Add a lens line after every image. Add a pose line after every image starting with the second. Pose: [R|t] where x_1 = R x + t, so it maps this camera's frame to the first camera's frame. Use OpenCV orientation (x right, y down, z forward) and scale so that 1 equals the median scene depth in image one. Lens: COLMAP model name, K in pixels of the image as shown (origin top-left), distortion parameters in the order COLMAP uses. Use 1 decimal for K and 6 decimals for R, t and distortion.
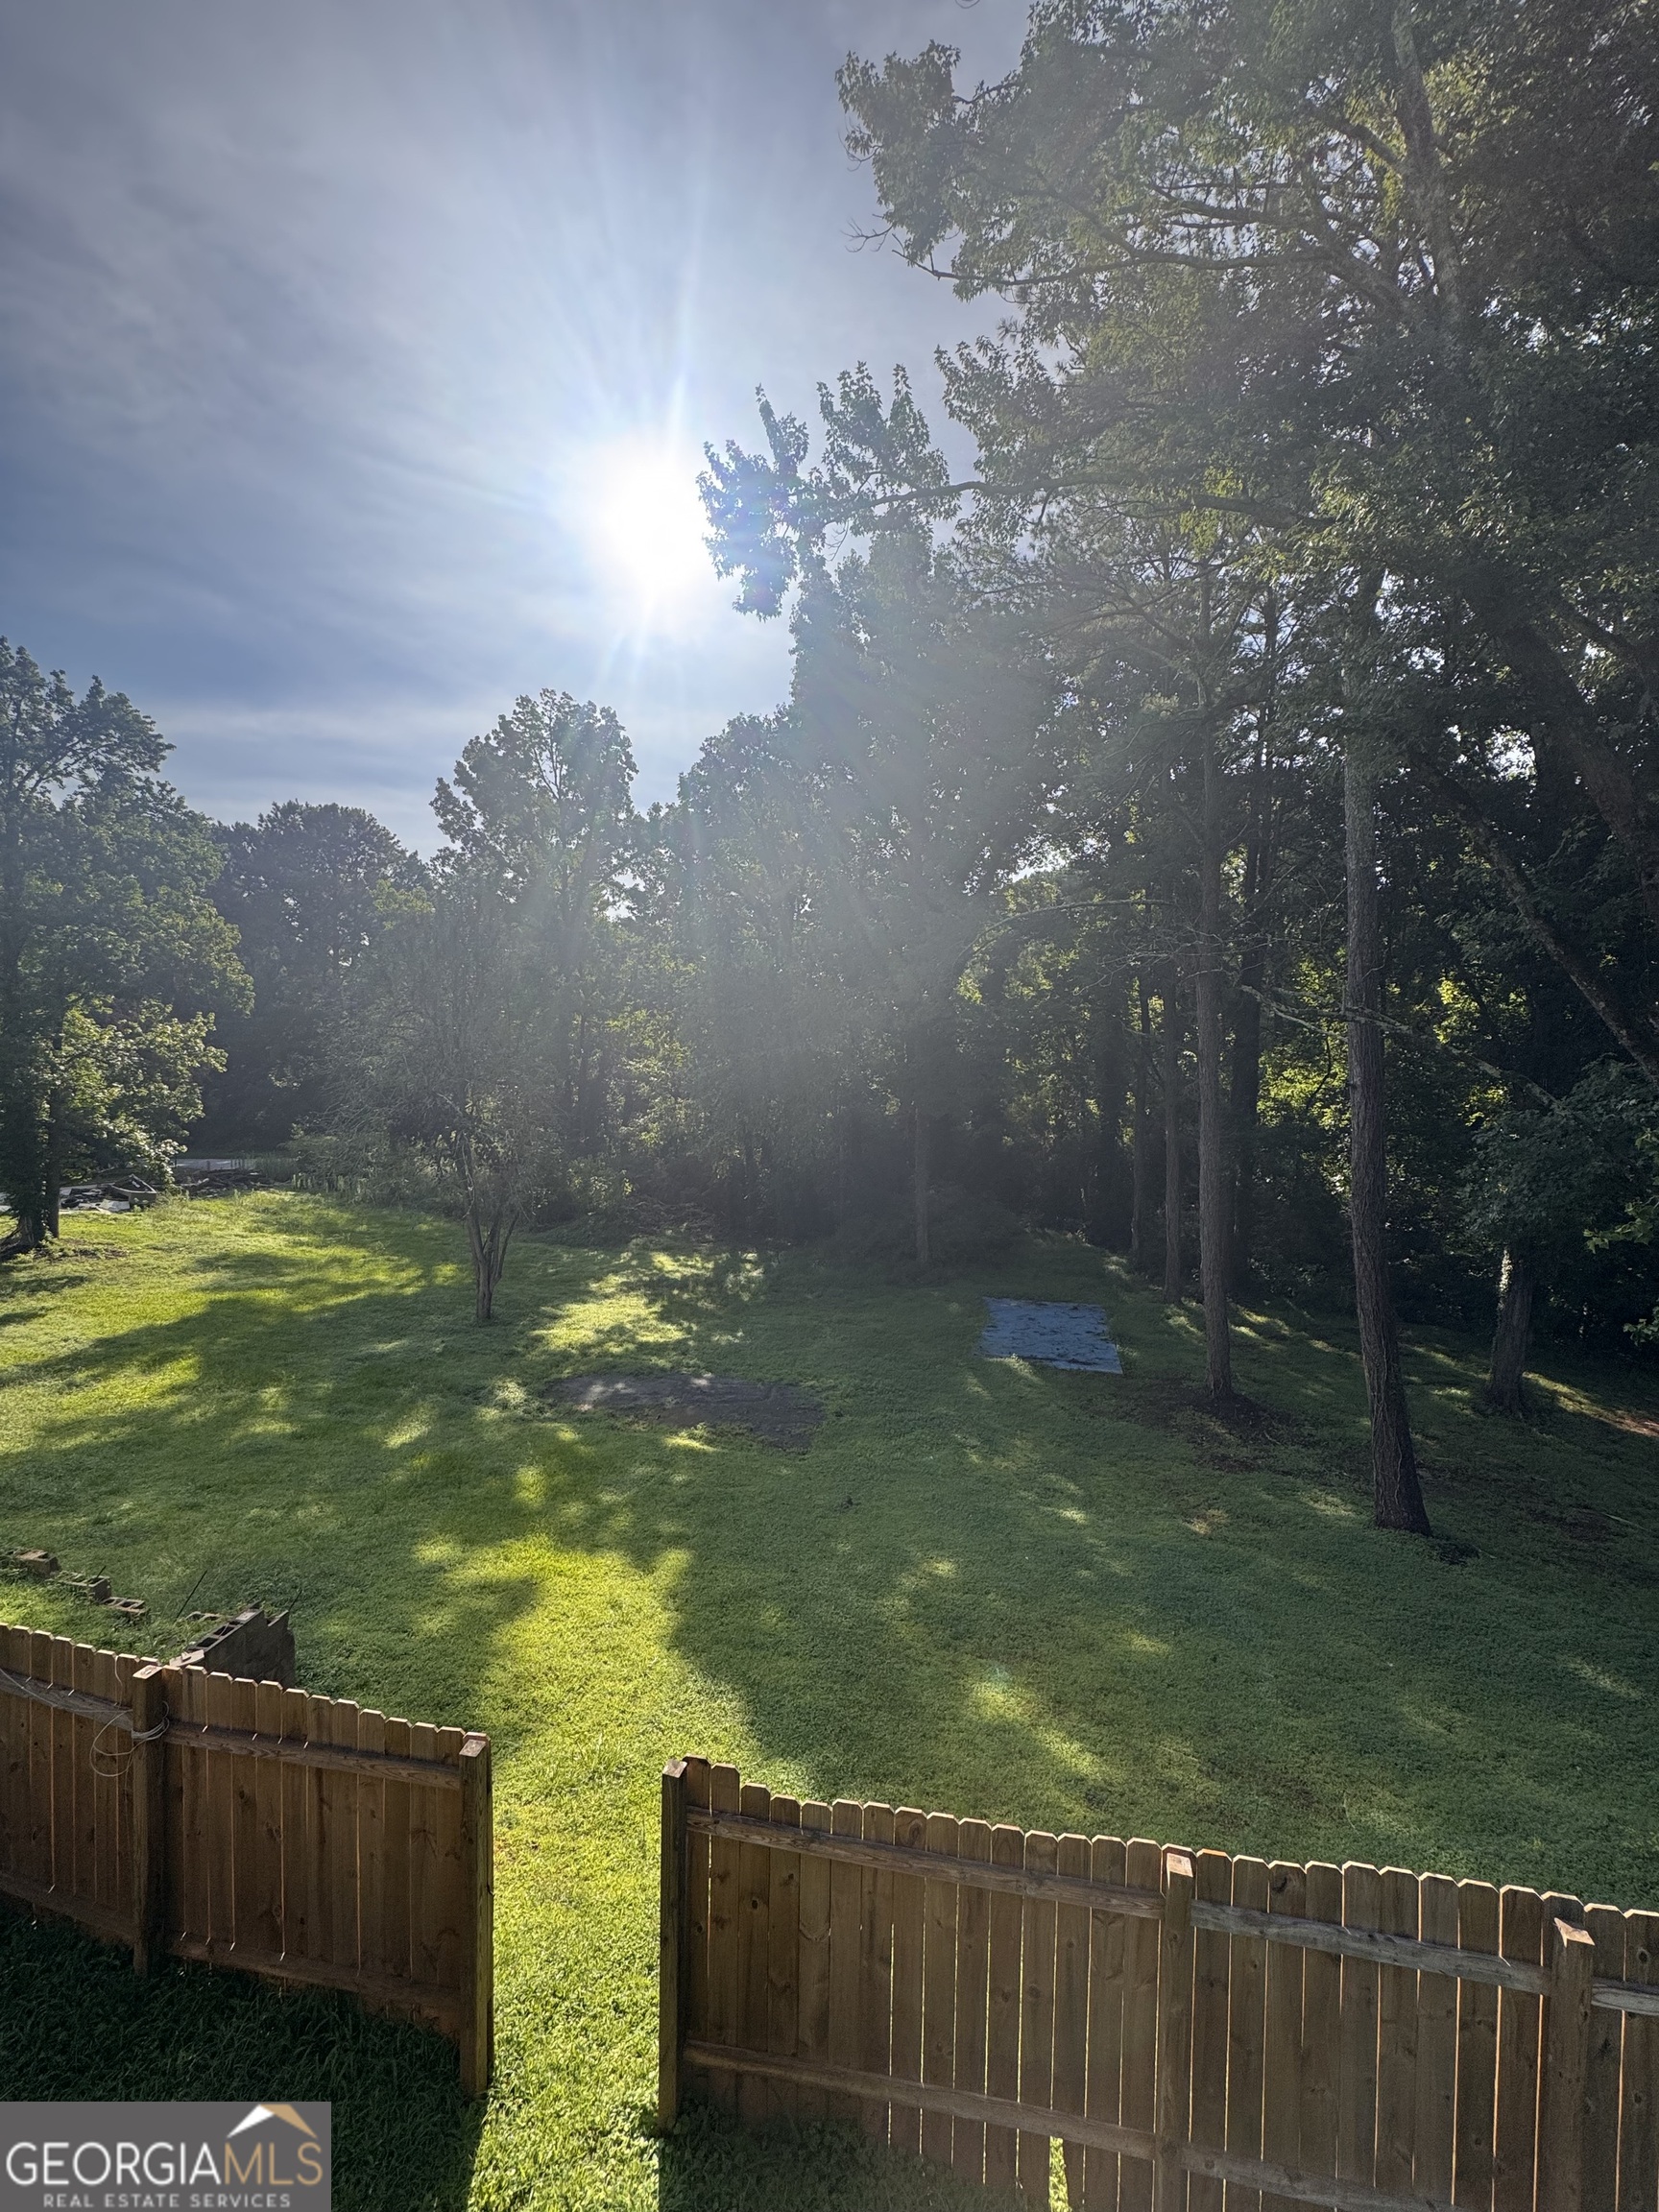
lens RADIAL K [[881.4, 0, 827.5], [0, 881.4, 1101.5], [0, 0, 1]] dist [0.002532, 0.000051]
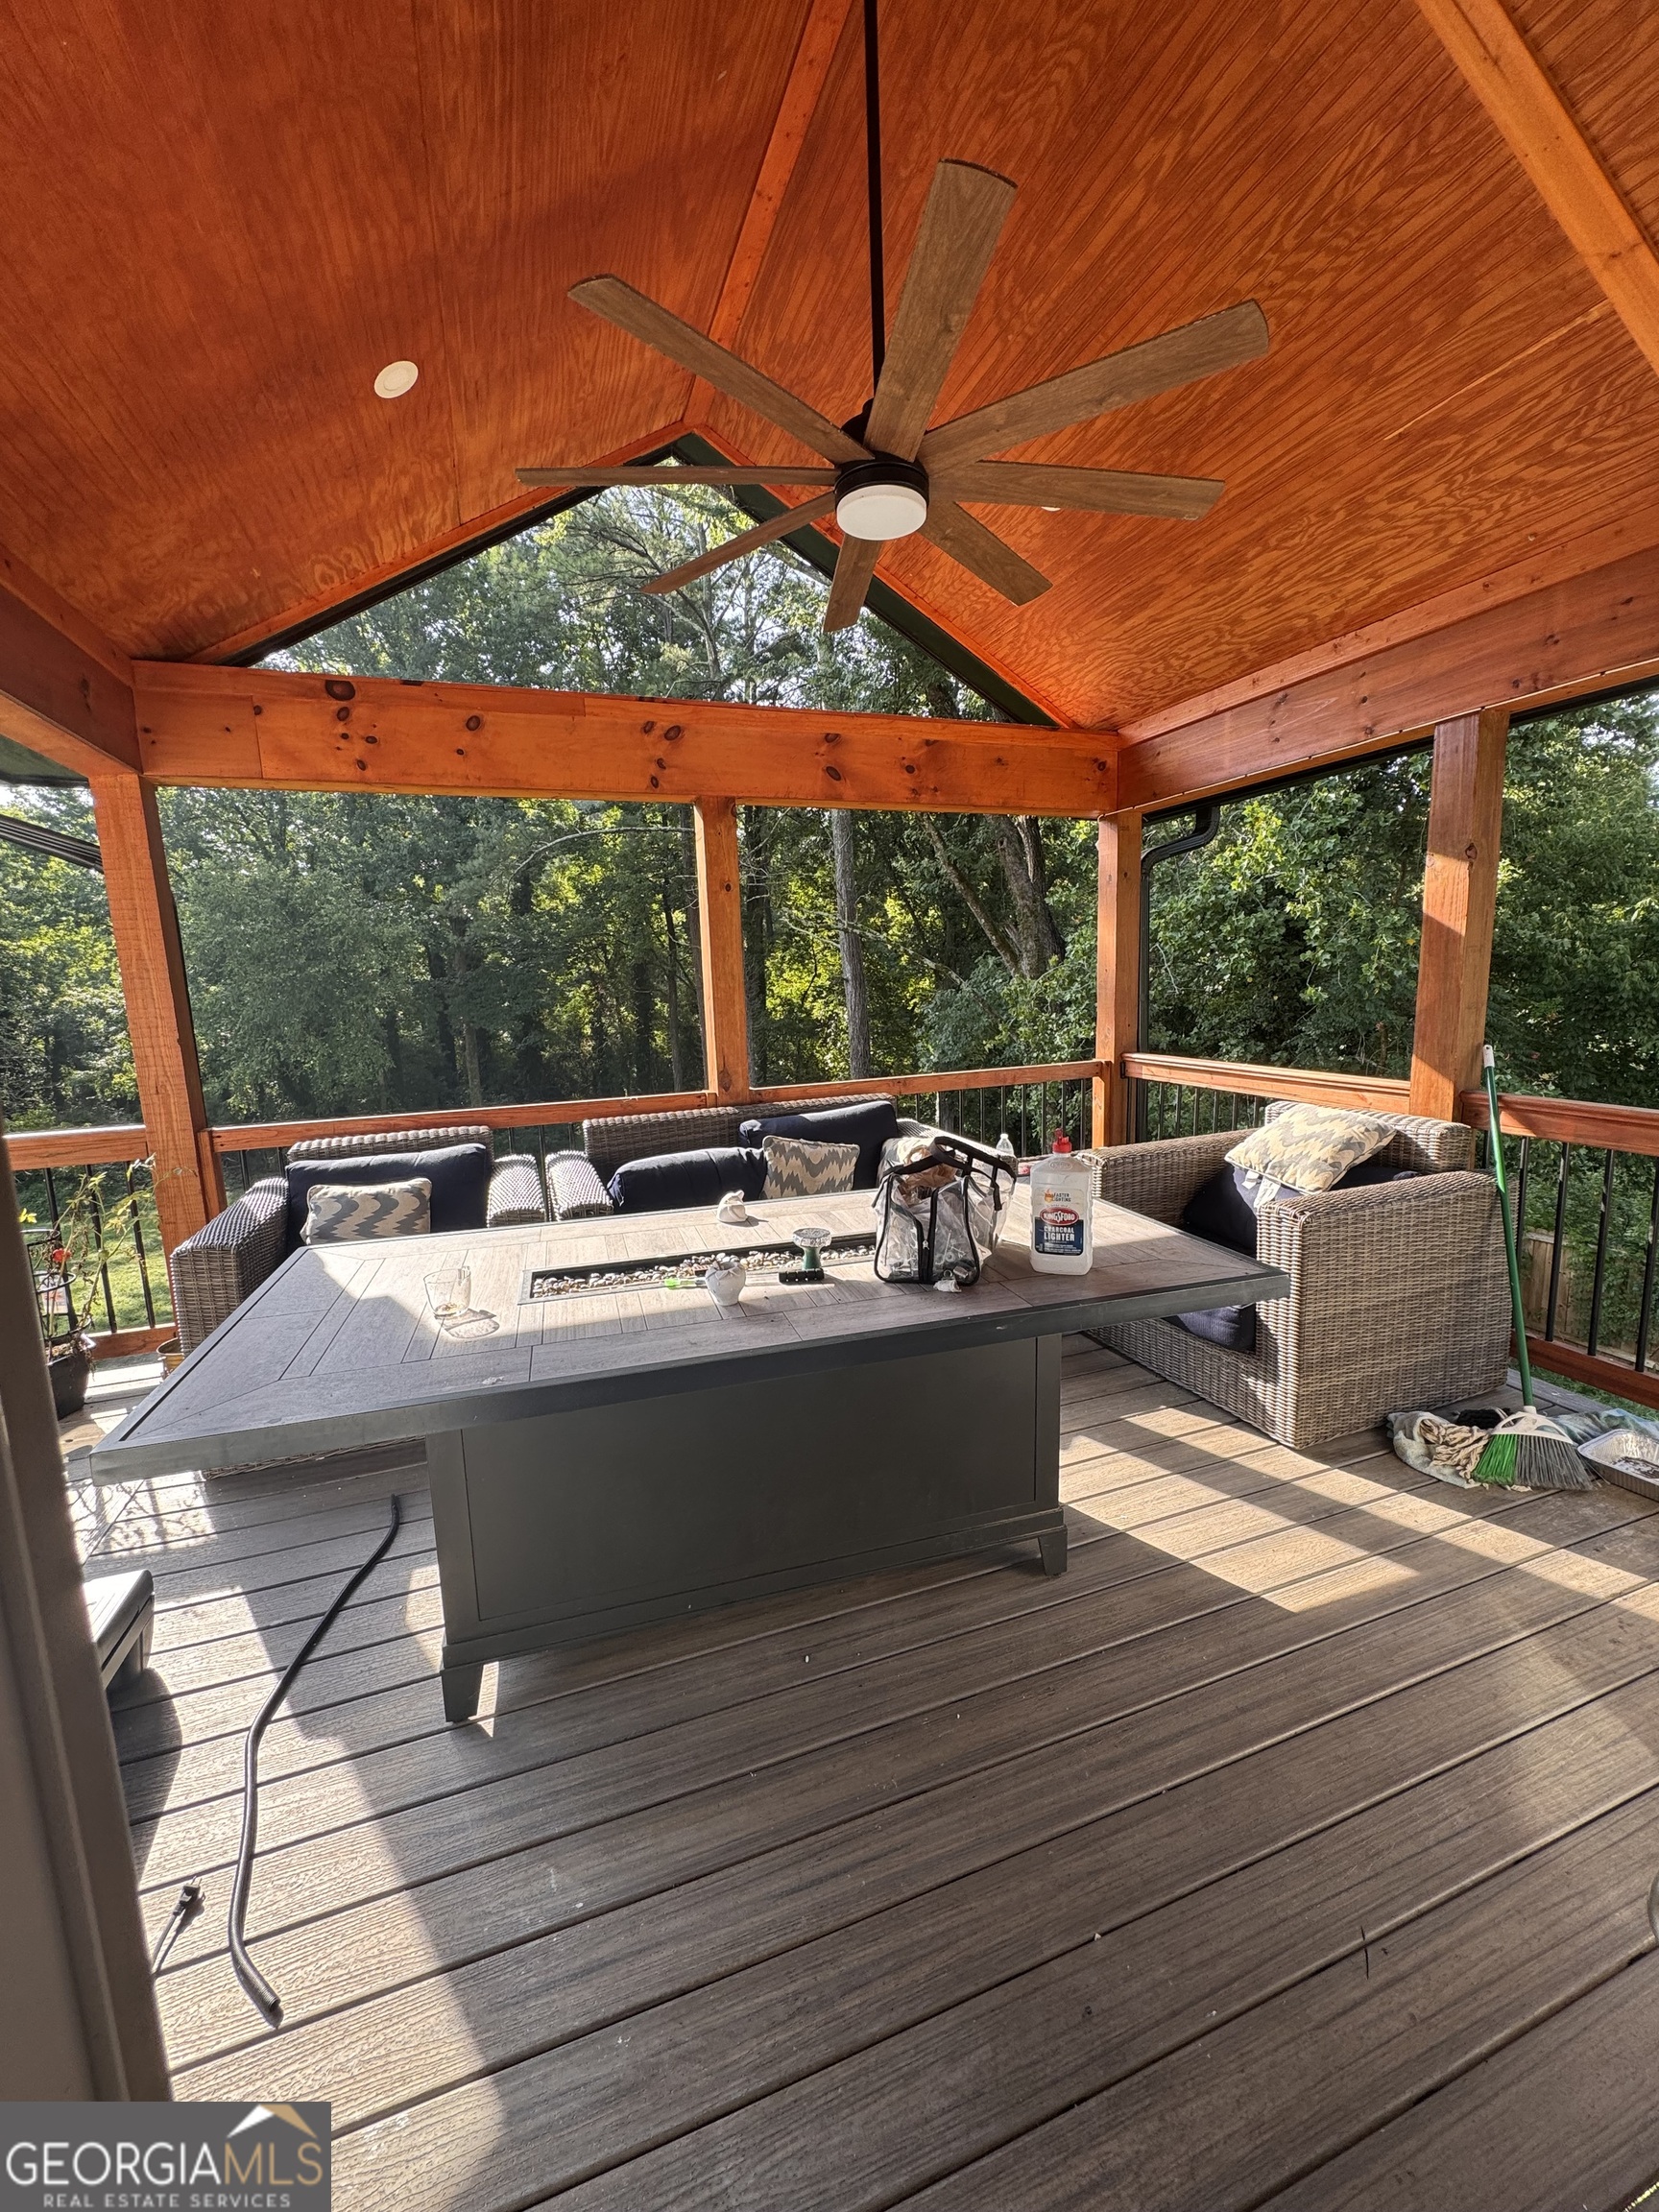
lens RADIAL K [[881.4, 0, 831.7], [0, 881.4, 1107.5], [0, 0, 1]] dist [0.002532, 0.000051]
pose [[0.850096, -0.115054, 0.513907, -0.079907], [0.060611, 0.990734, 0.121545, 0.005731], [-0.523129, -0.072176, 0.849192, -0.087719]]
